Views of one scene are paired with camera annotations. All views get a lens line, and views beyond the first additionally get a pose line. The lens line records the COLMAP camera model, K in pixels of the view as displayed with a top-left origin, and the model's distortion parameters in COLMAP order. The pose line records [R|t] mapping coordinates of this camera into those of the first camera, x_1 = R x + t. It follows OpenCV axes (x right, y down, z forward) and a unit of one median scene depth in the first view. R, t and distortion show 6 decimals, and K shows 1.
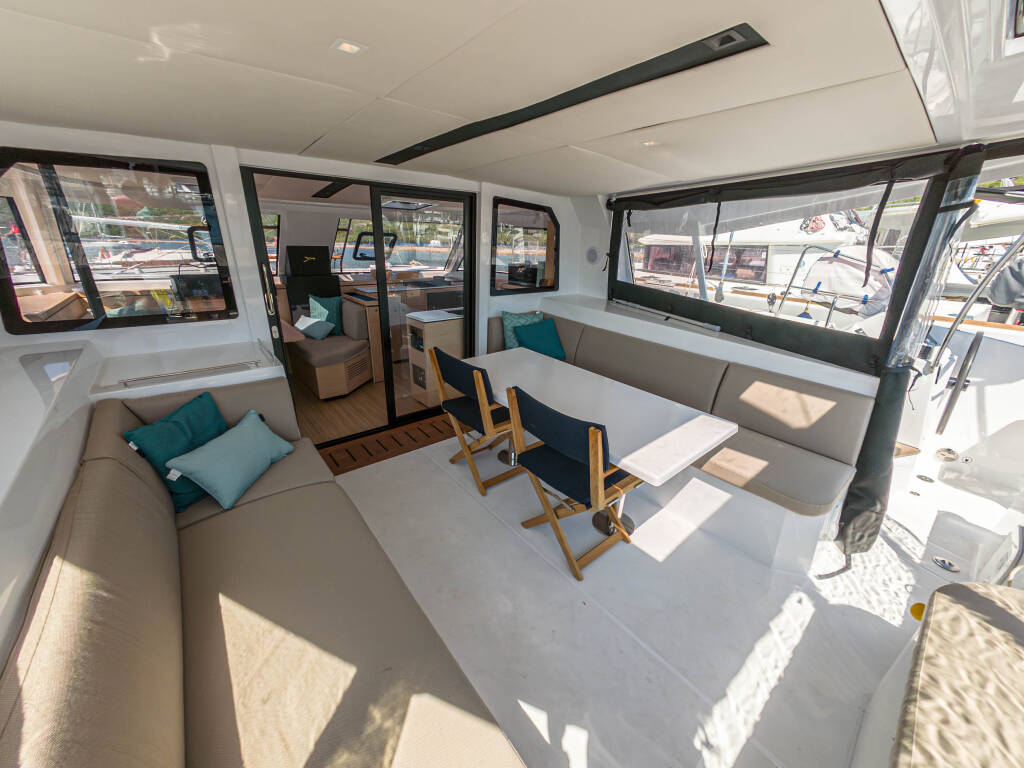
lens RADIAL K [[381.1, 0, 512.0], [0, 381.1, 383.9], [0, 0, 1]] dist [-0.002810, 0.003294]
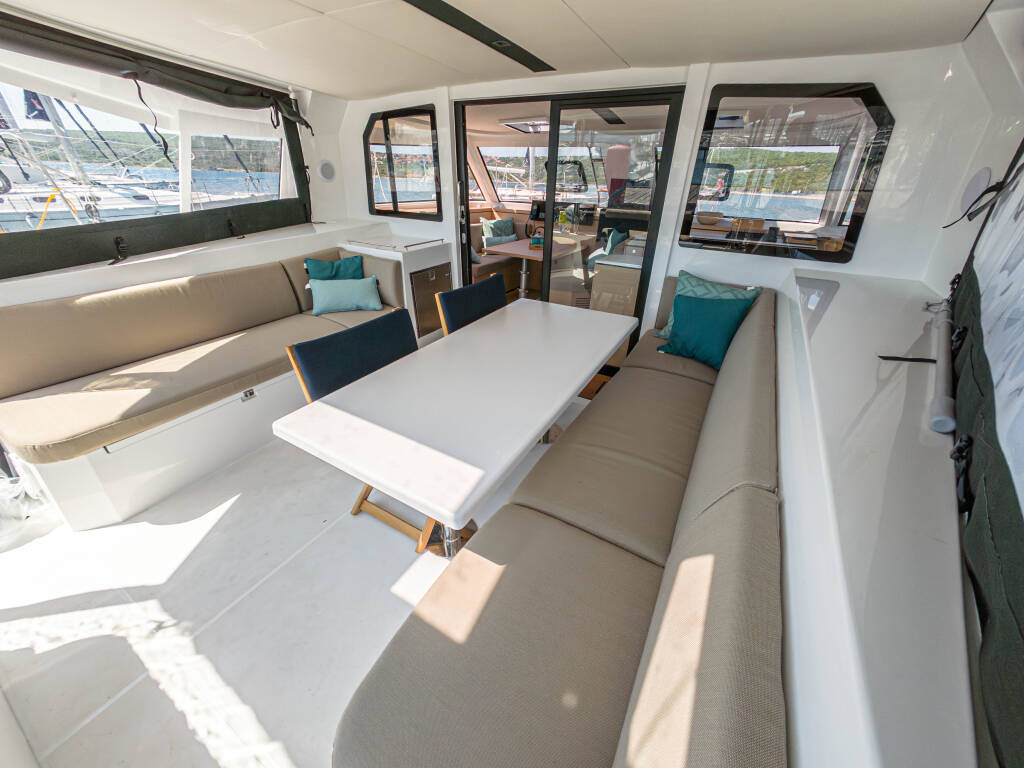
lens RADIAL K [[381.1, 0, 516.8], [0, 381.1, 383.7], [0, 0, 1]] dist [-0.002810, 0.003294]
pose [[0.352339, 0.434426, -0.828934, 1.084712], [-0.347652, 0.883109, 0.315049, -0.249636], [0.868905, 0.177177, 0.462183, 0.939016]]
